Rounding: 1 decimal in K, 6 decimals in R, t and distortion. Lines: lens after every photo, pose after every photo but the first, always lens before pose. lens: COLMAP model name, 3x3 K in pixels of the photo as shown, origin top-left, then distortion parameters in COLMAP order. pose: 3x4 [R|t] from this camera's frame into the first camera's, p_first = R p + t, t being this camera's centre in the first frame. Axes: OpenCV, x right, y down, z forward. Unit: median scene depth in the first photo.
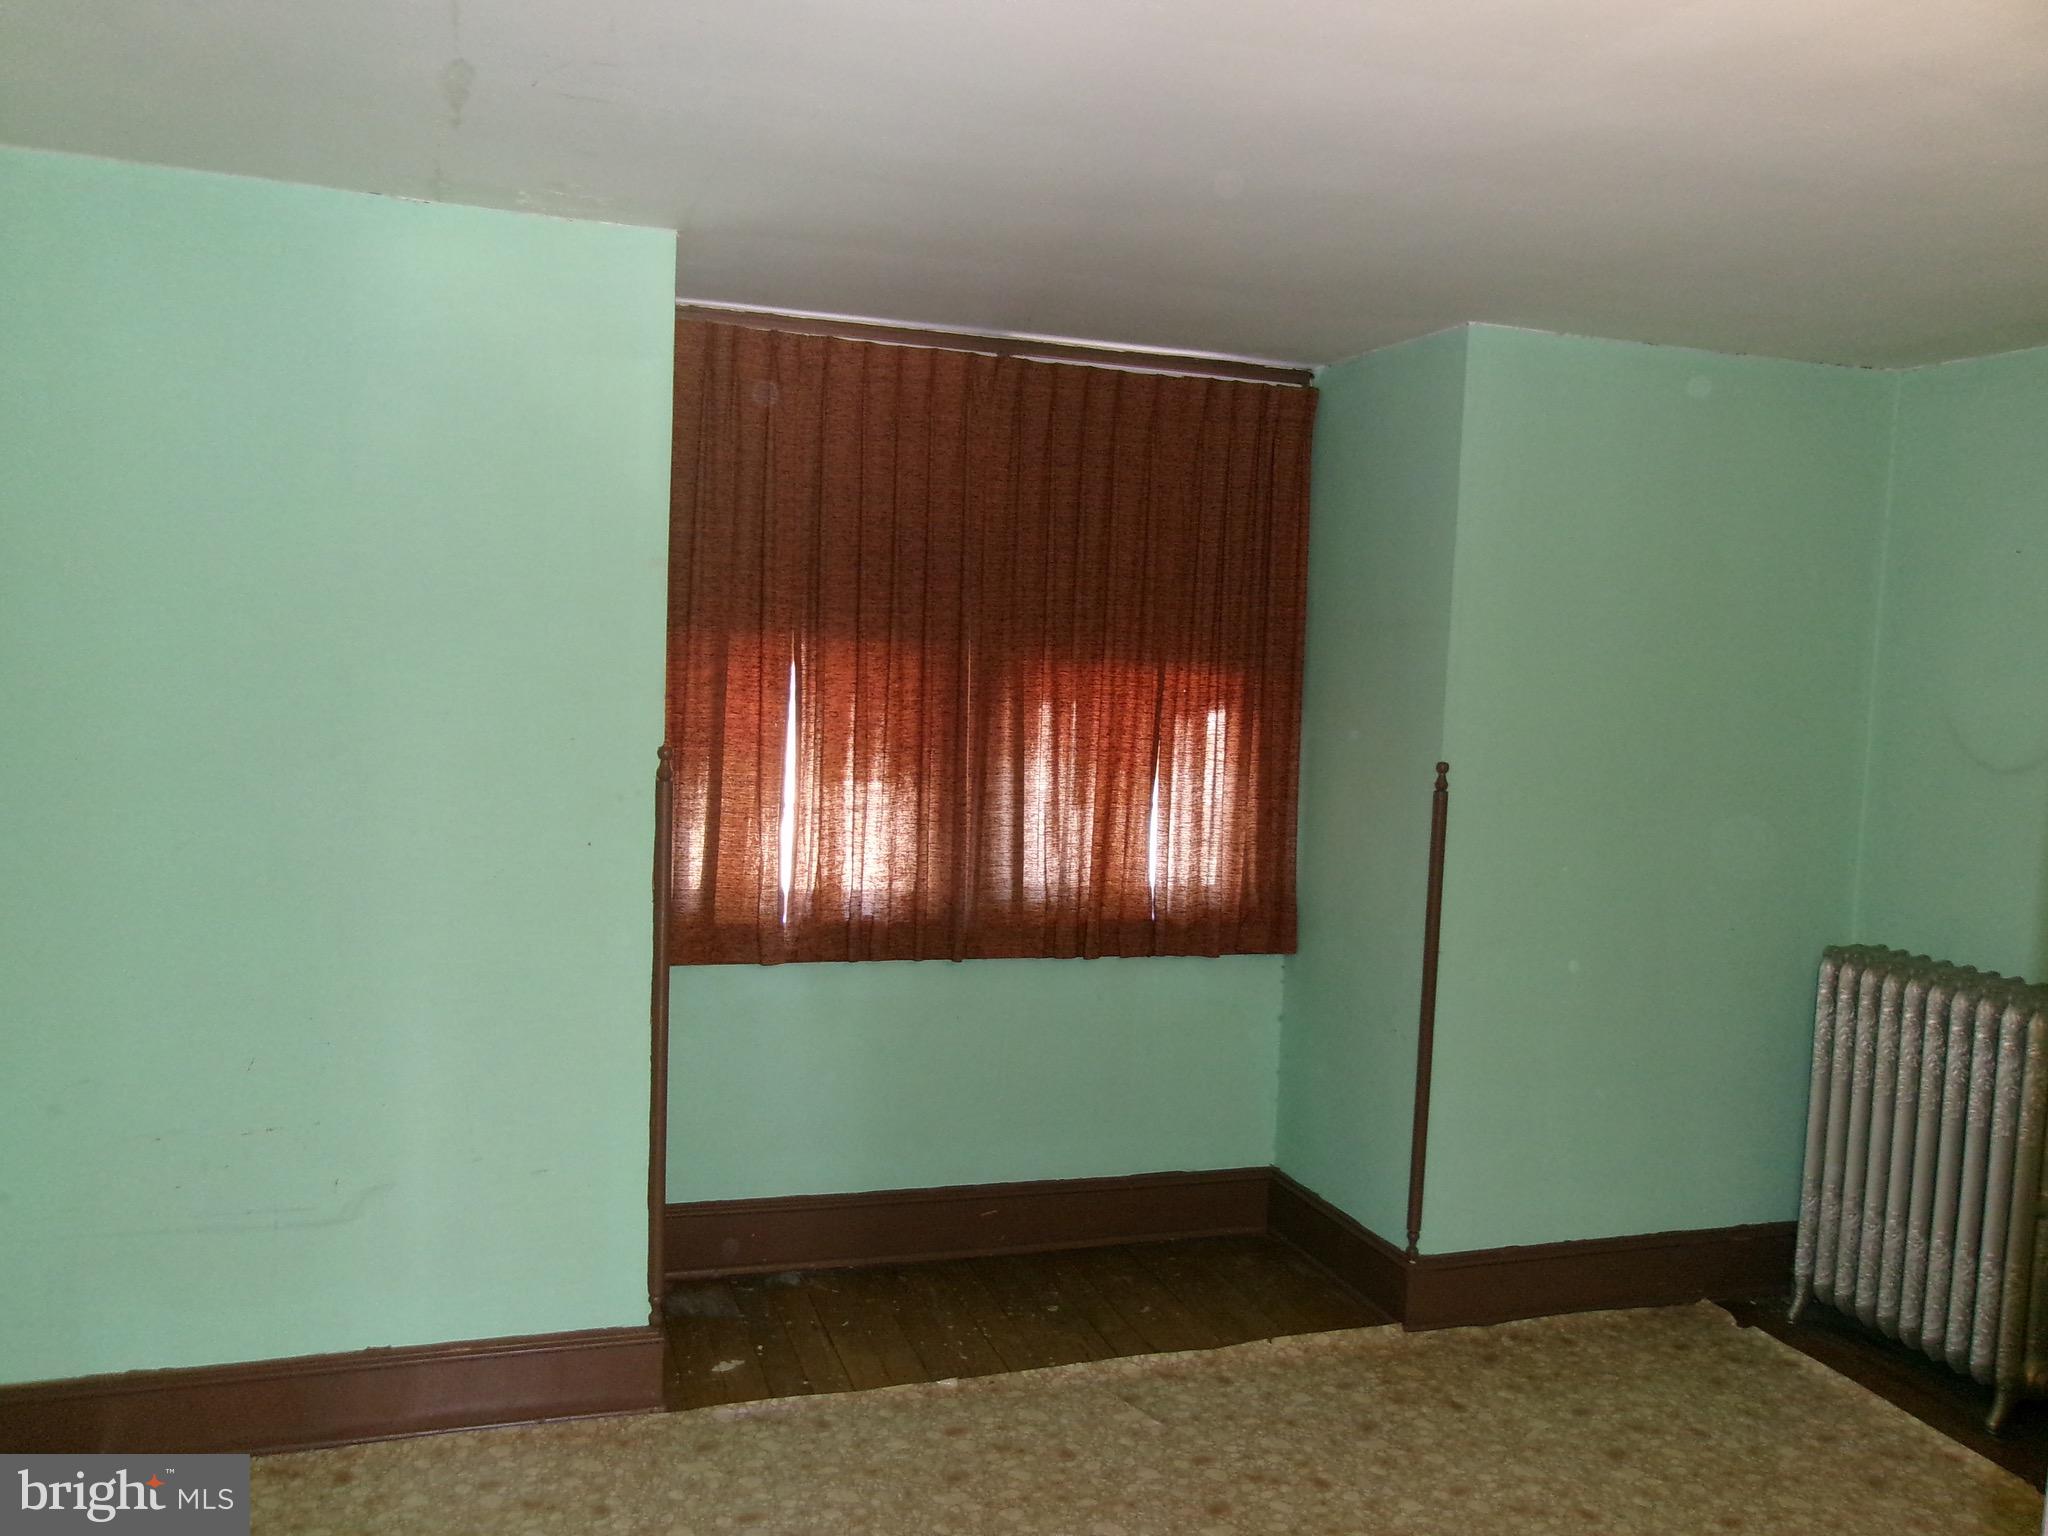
lens RADIAL K [[1587.0, 0, 1024.0], [0, 1587.0, 768.0], [0, 0, 1]] dist [0.004280, 0.006843]
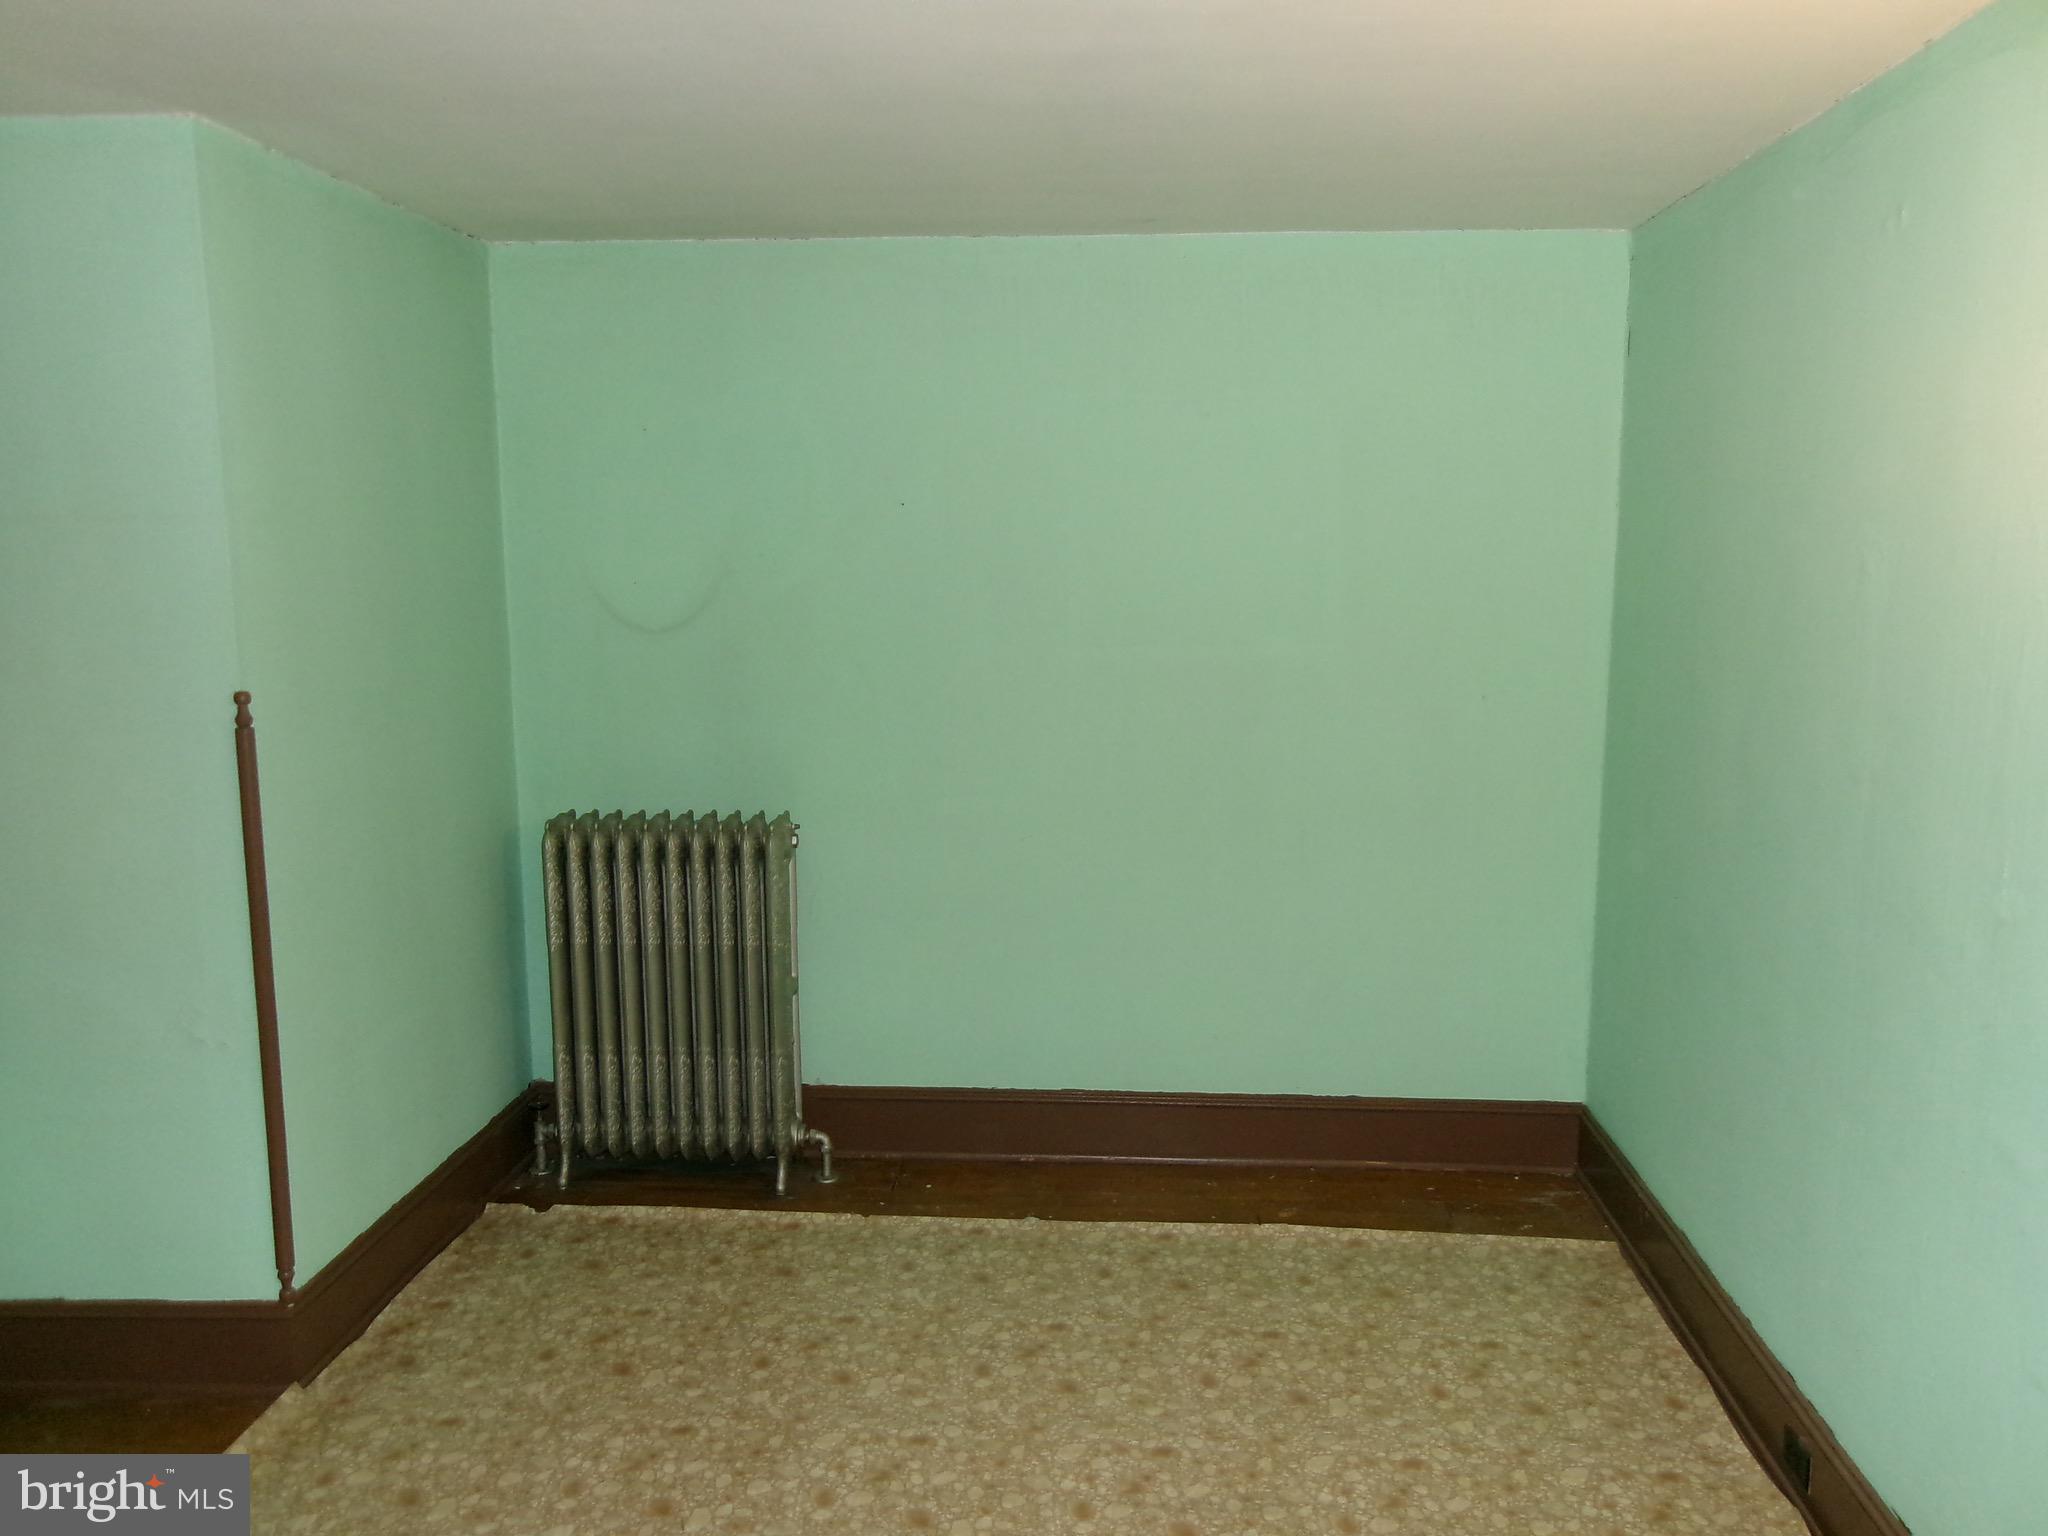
lens RADIAL K [[1621.6, 0, 1024.0], [0, 1621.6, 768.0], [0, 0, 1]] dist [-0.022484, 0.096416]
pose [[0.399442, -0.177246, 0.899461, -0.298533], [0.100097, 0.983698, 0.149393, -0.045484], [-0.911278, 0.030359, 0.410672, 0.300354]]
